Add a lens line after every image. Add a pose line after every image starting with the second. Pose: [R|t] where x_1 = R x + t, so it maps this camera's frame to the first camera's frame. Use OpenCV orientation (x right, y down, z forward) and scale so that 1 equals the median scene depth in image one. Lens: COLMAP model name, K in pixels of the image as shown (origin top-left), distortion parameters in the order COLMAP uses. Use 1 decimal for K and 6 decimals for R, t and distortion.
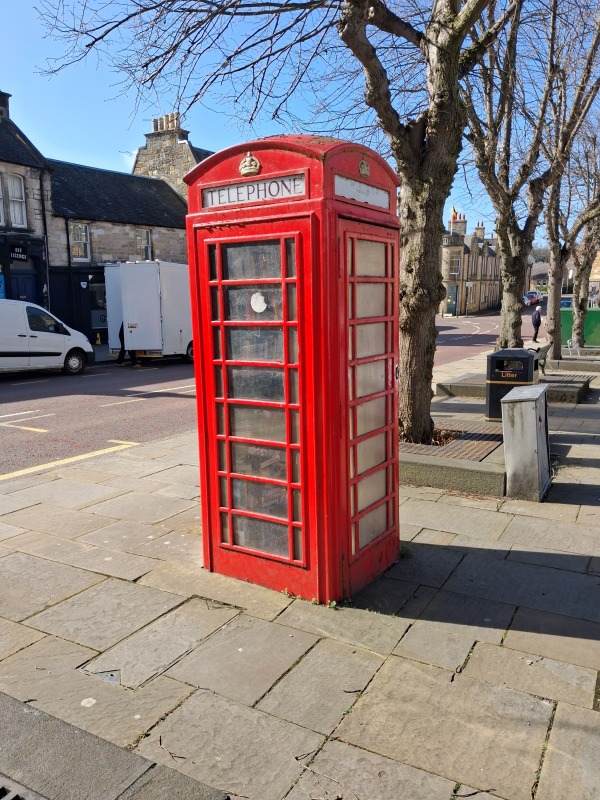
lens RADIAL K [[628.4, 0, 292.6], [0, 628.4, 398.3], [0, 0, 1]] dist [0.004705, -0.002652]
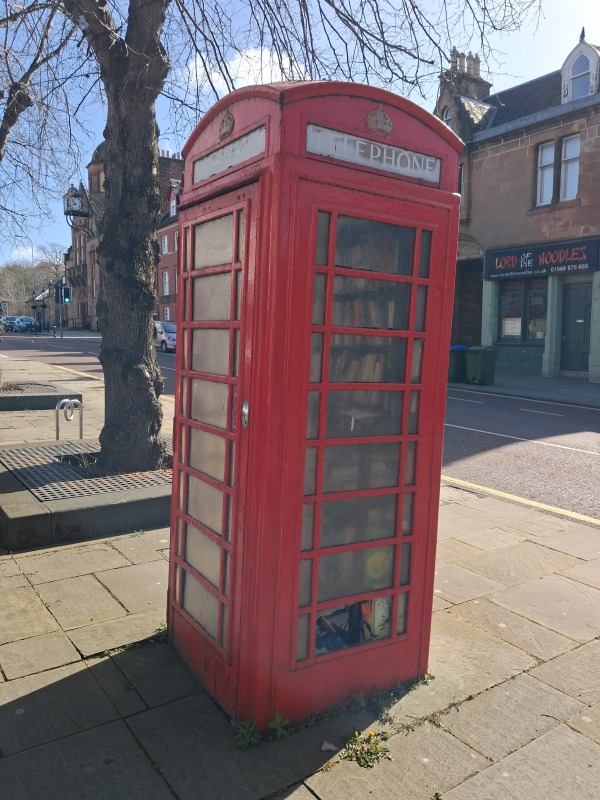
lens RADIAL K [[628.4, 0, 292.6], [0, 628.4, 398.3], [0, 0, 1]] dist [0.004705, -0.002652]
pose [[-0.427202, 0.084522, -0.900197, 0.528754], [-0.168190, 0.970815, 0.170969, -0.127271], [0.888375, 0.224443, -0.400518, 0.974802]]
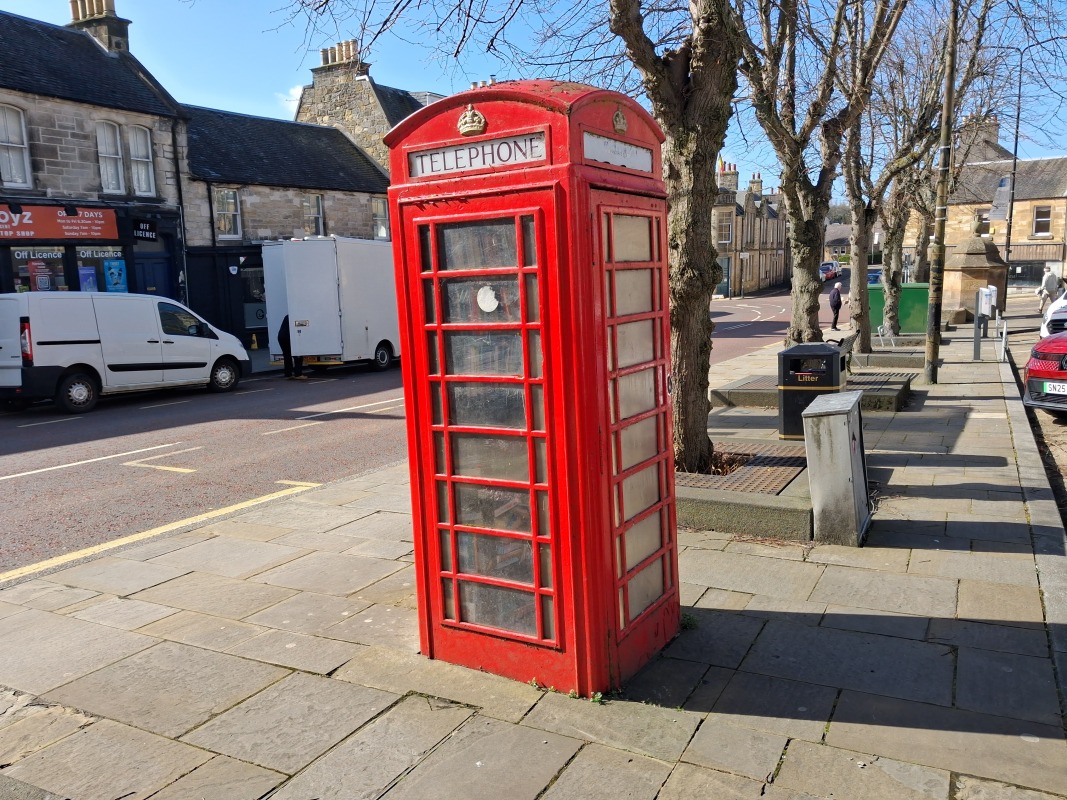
lens RADIAL K [[841.4, 0, 539.1], [0, 841.4, 383.4], [0, 0, 1]] dist [0.006107, -0.004327]
pose [[0.999134, -0.029261, 0.029580, -0.016168], [0.030245, 0.998986, -0.033354, -0.009633], [-0.028574, 0.034220, 0.999006, -0.010422]]
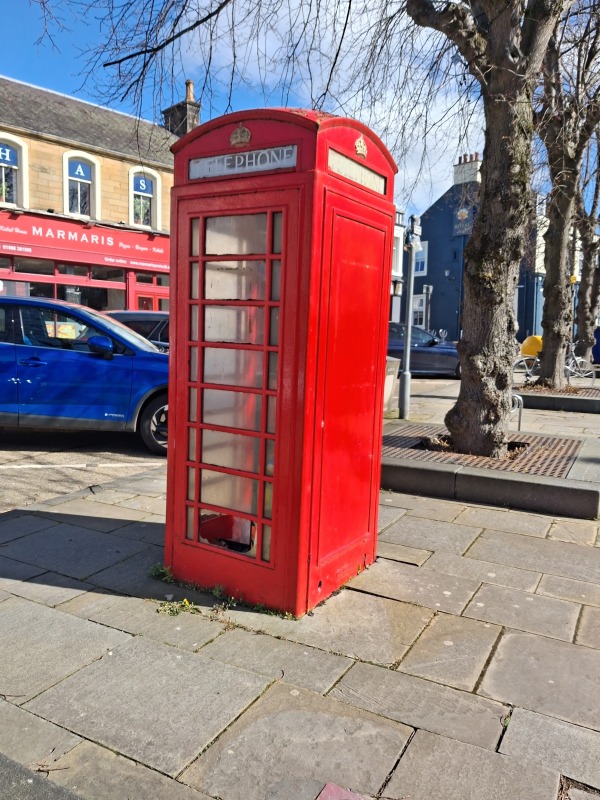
lens RADIAL K [[630.8, 0, 288.7], [0, 630.8, 402.1], [0, 0, 1]] dist [0.006107, -0.004327]
pose [[-0.999908, -0.012932, -0.004087, 0.003418], [-0.013551, 0.964845, 0.262471, -0.173962], [0.000549, 0.262502, -0.964931, 1.451386]]
